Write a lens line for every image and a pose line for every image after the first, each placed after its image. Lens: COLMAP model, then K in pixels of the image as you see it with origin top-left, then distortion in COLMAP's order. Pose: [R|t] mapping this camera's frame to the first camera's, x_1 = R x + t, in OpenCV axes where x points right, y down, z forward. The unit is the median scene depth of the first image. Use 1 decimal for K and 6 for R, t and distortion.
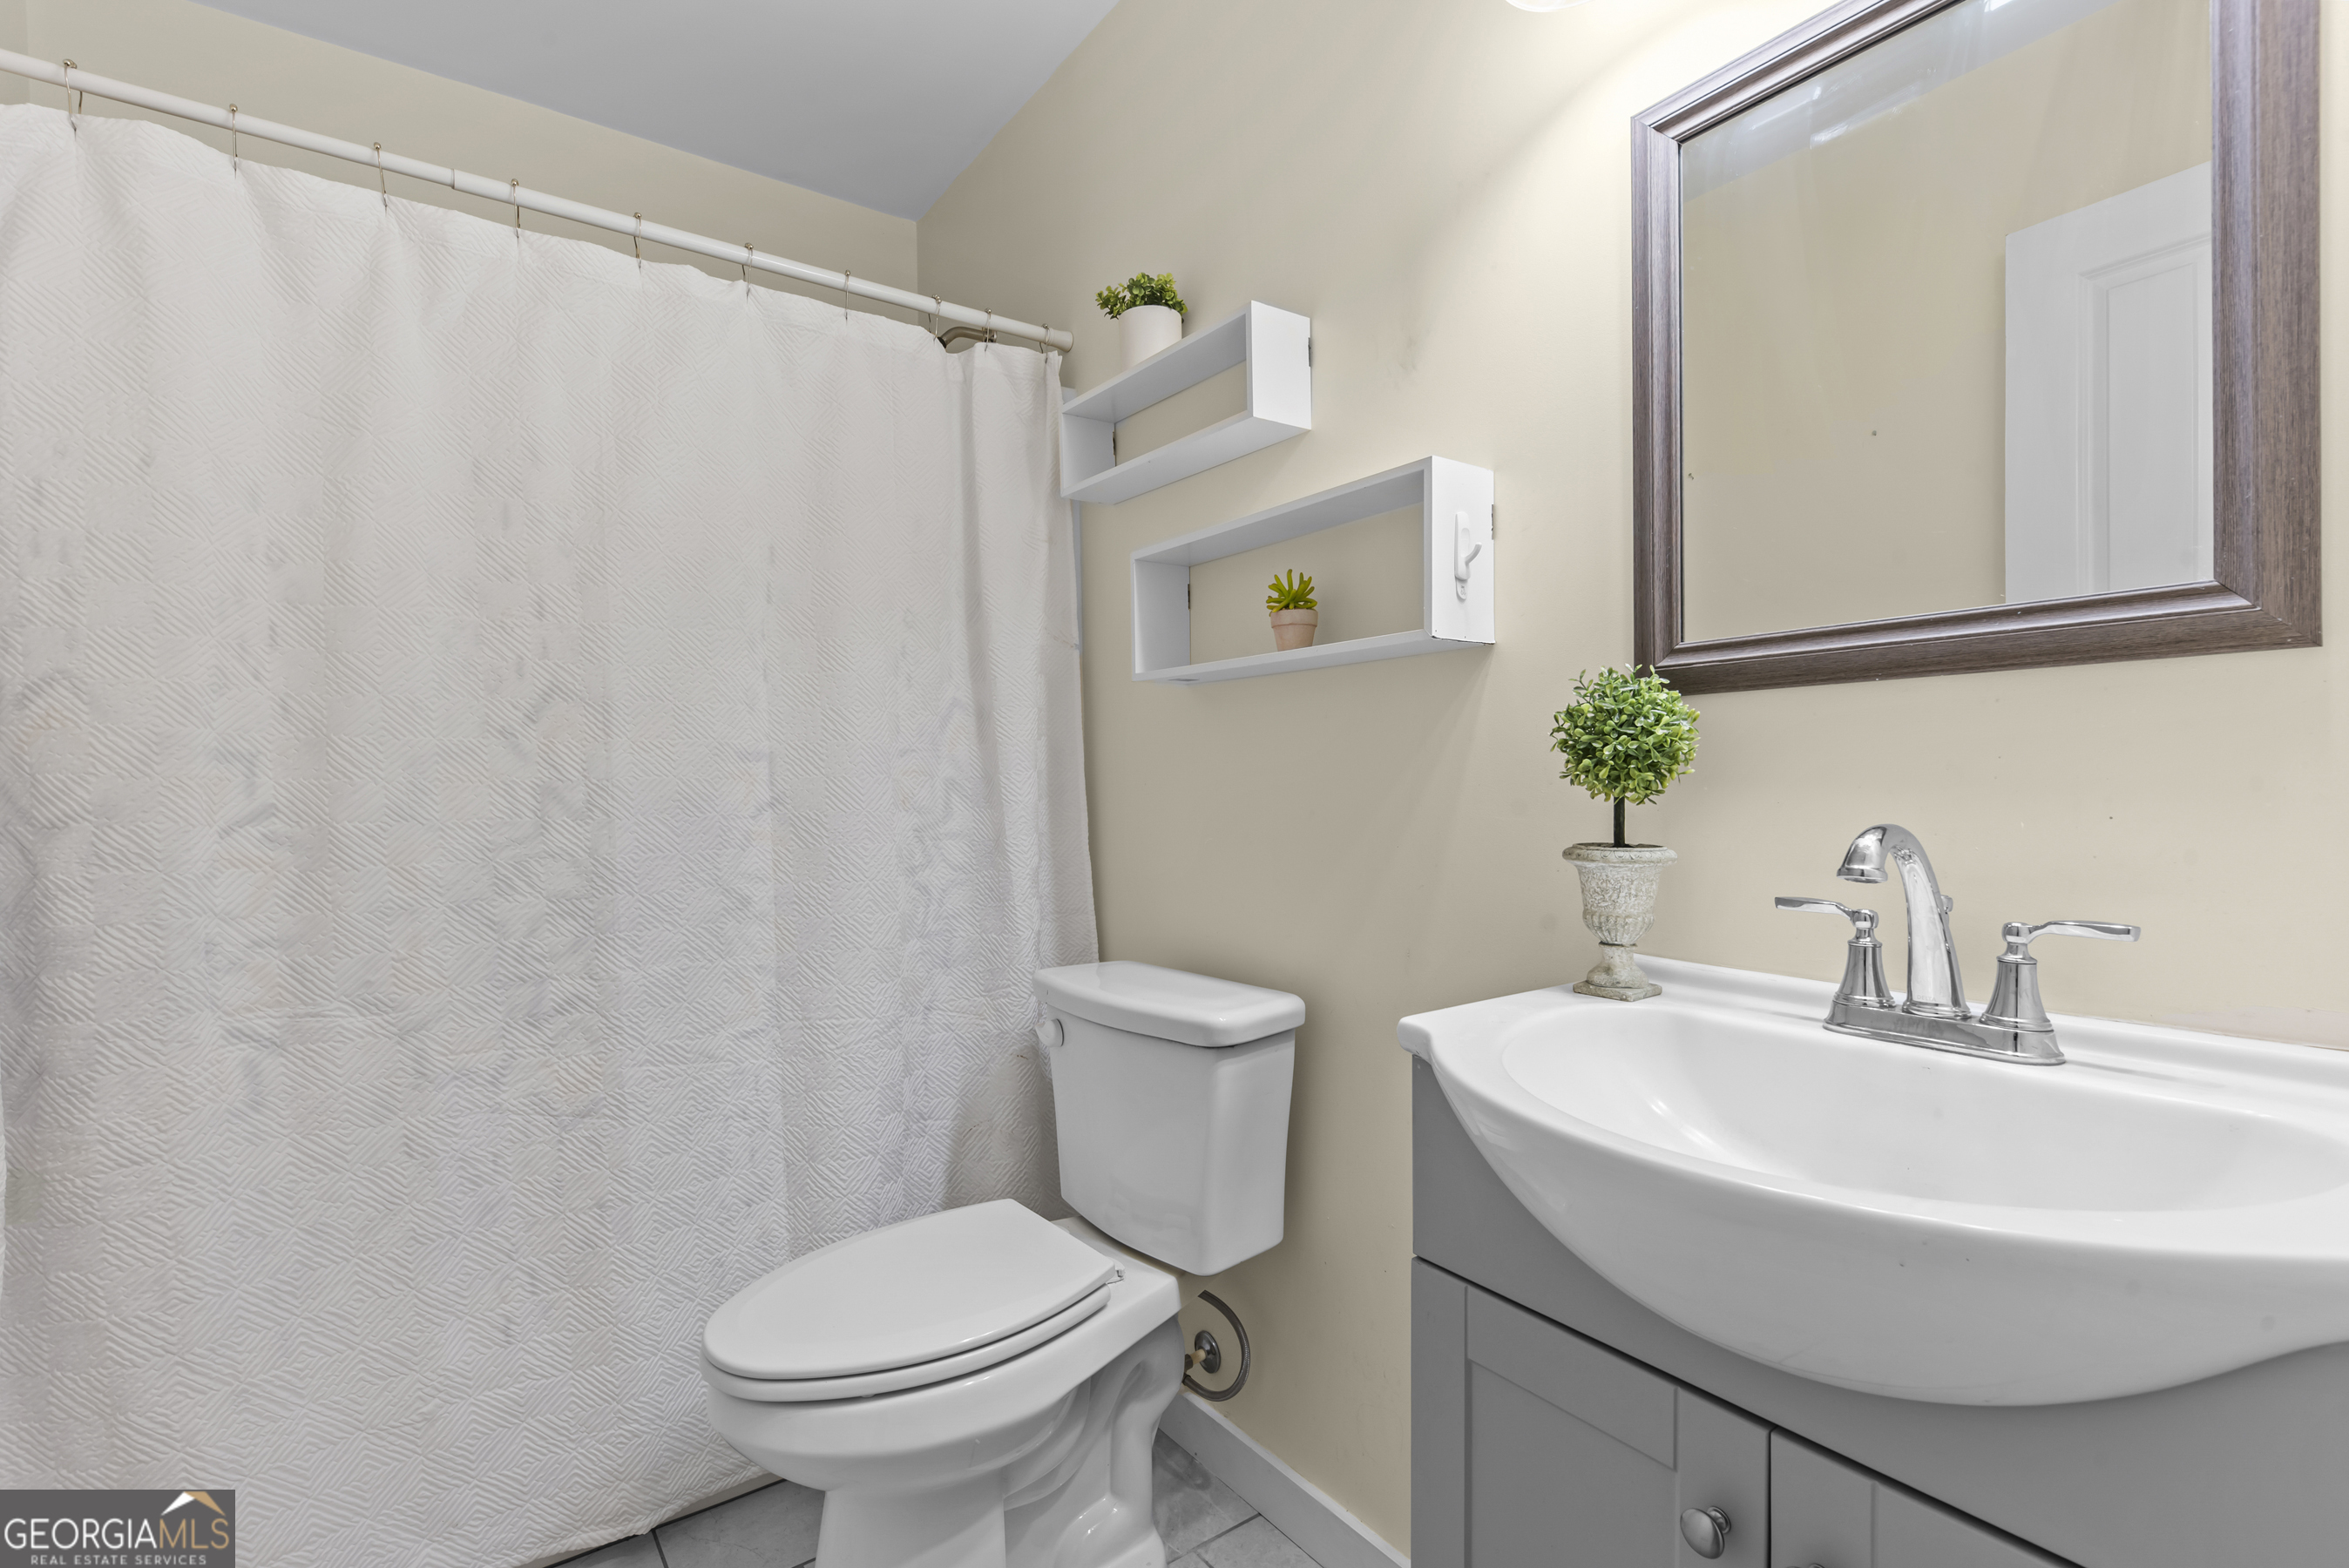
lens RADIAL K [[1002.5, 0, 1182.1], [0, 1002.5, 767.6], [0, 0, 1]] dist [0.026640, -0.011416]
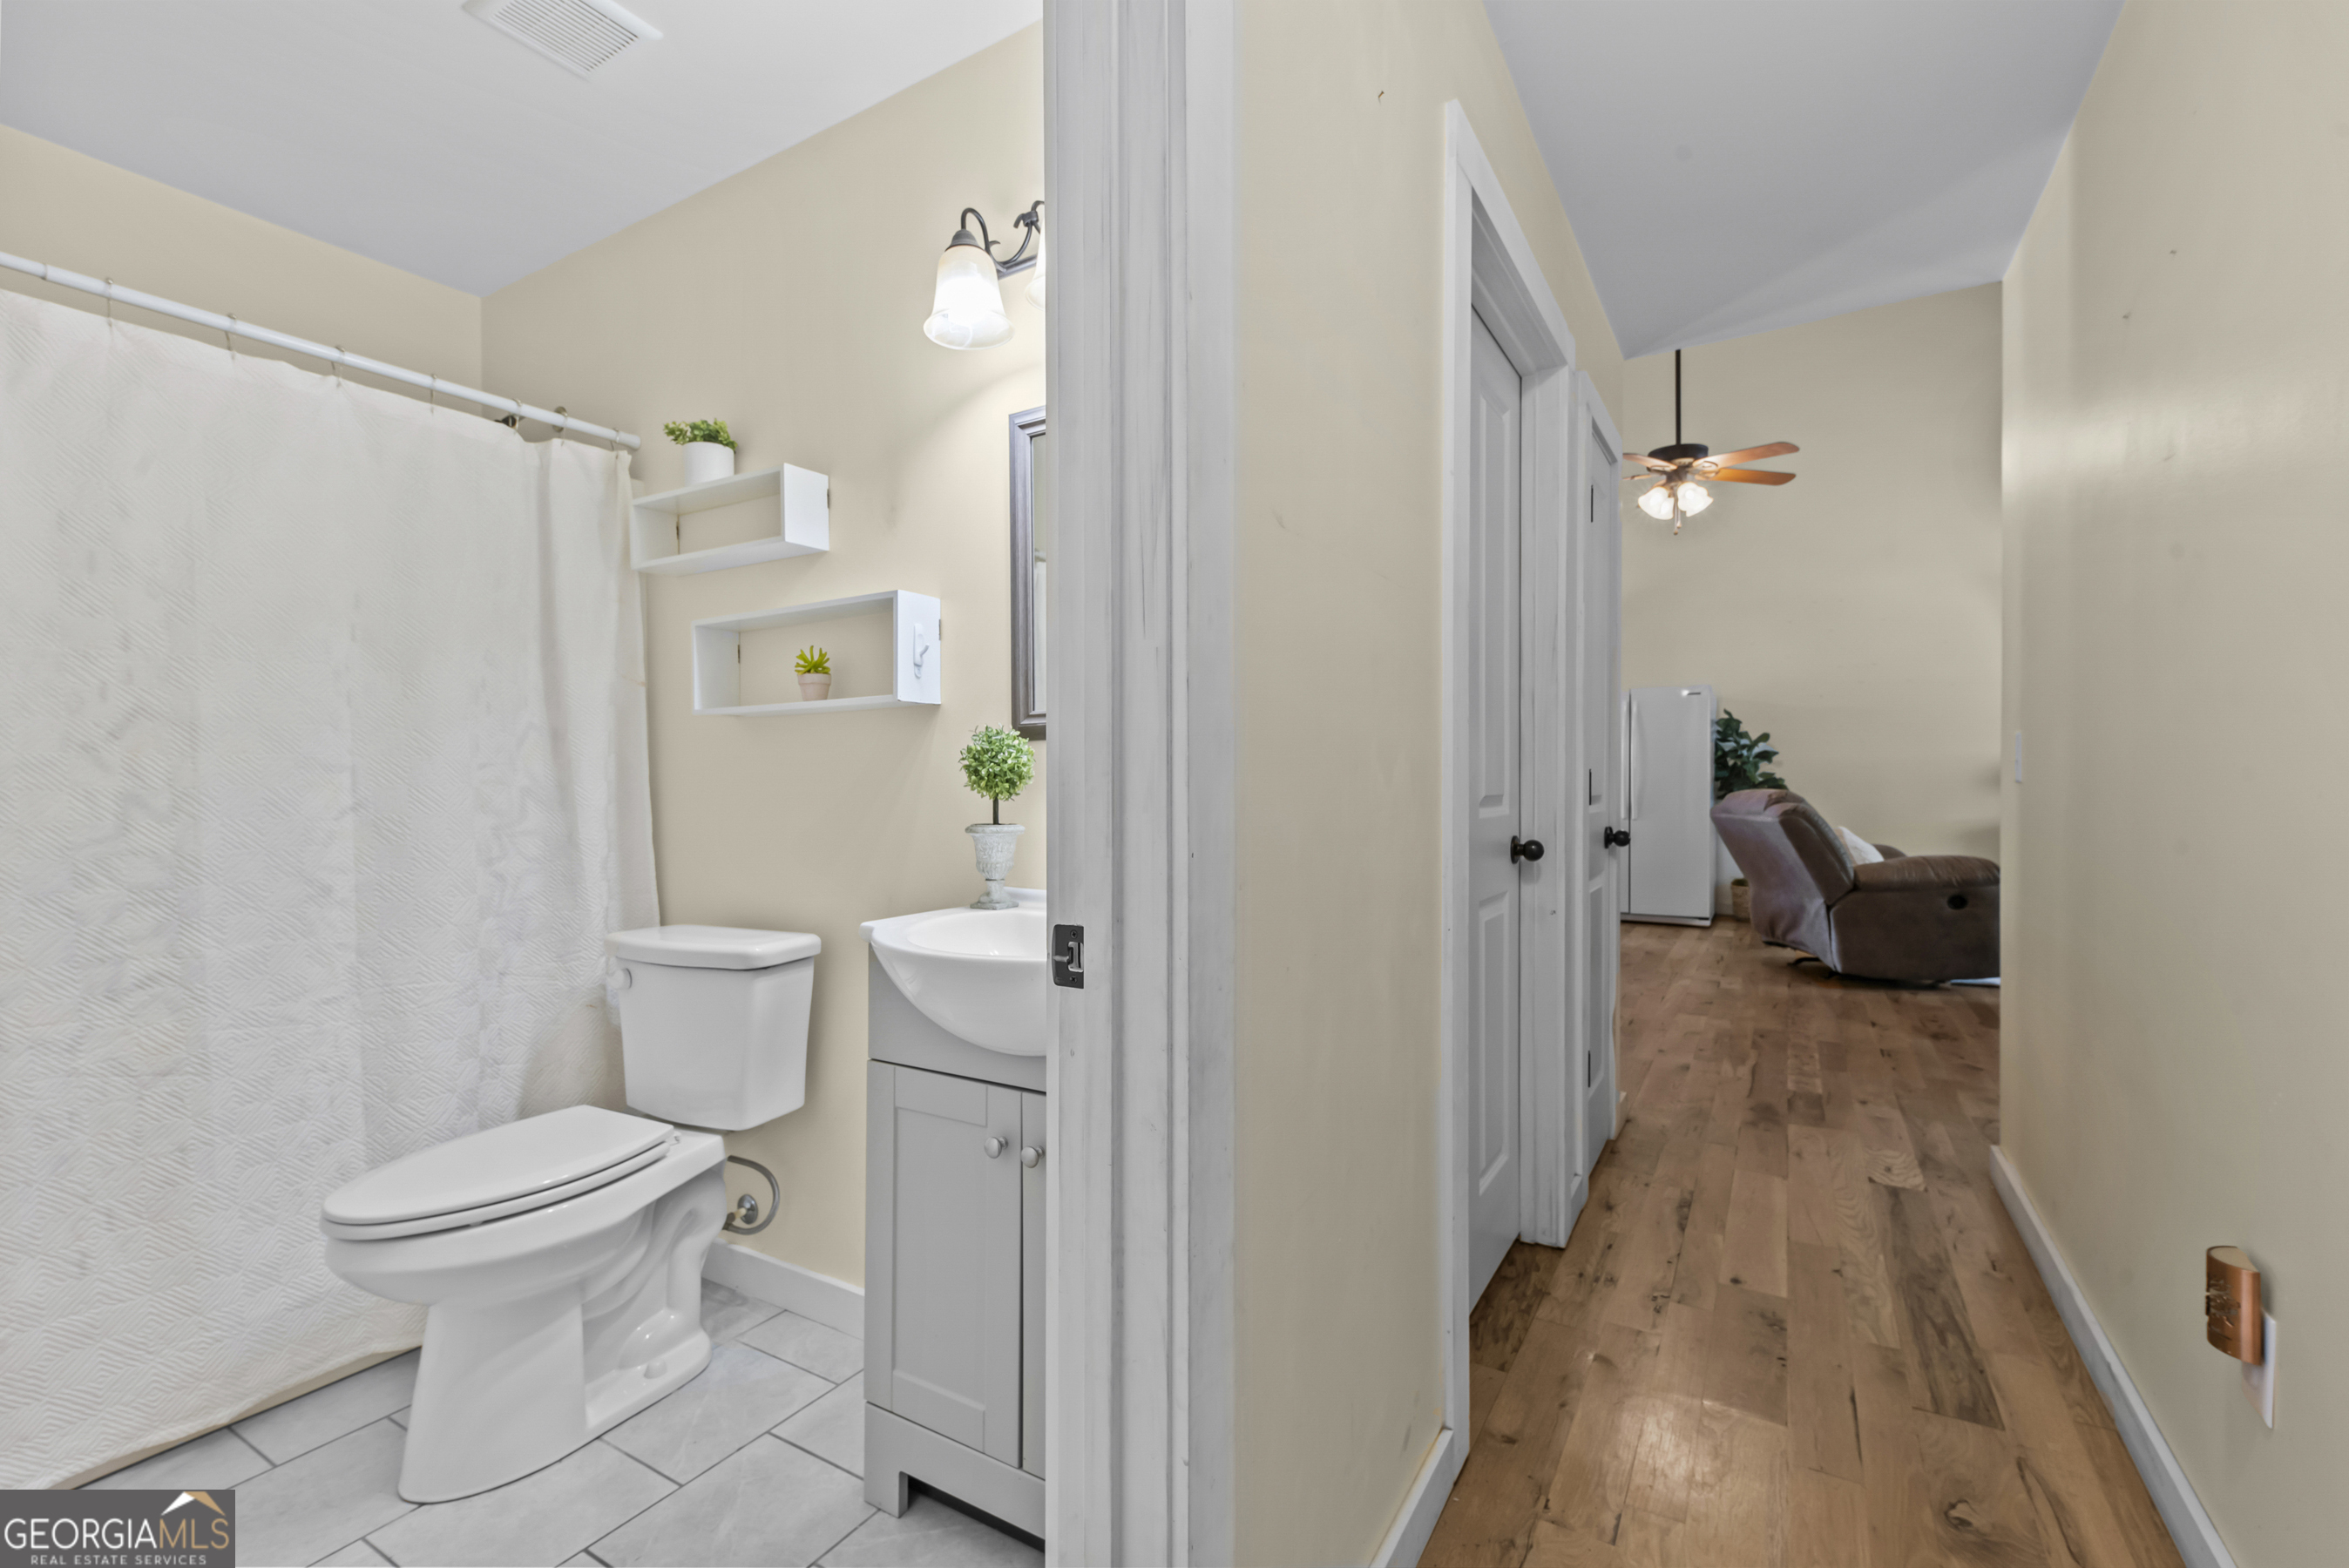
lens RADIAL K [[1002.5, 0, 1182.1], [0, 1002.5, 767.6], [0, 0, 1]] dist [0.026640, -0.011416]
pose [[0.918595, 0.008052, 0.395119, 0.022732], [-0.004408, 0.999939, -0.010128, -0.004866], [-0.395176, 0.007562, 0.918574, -0.548548]]
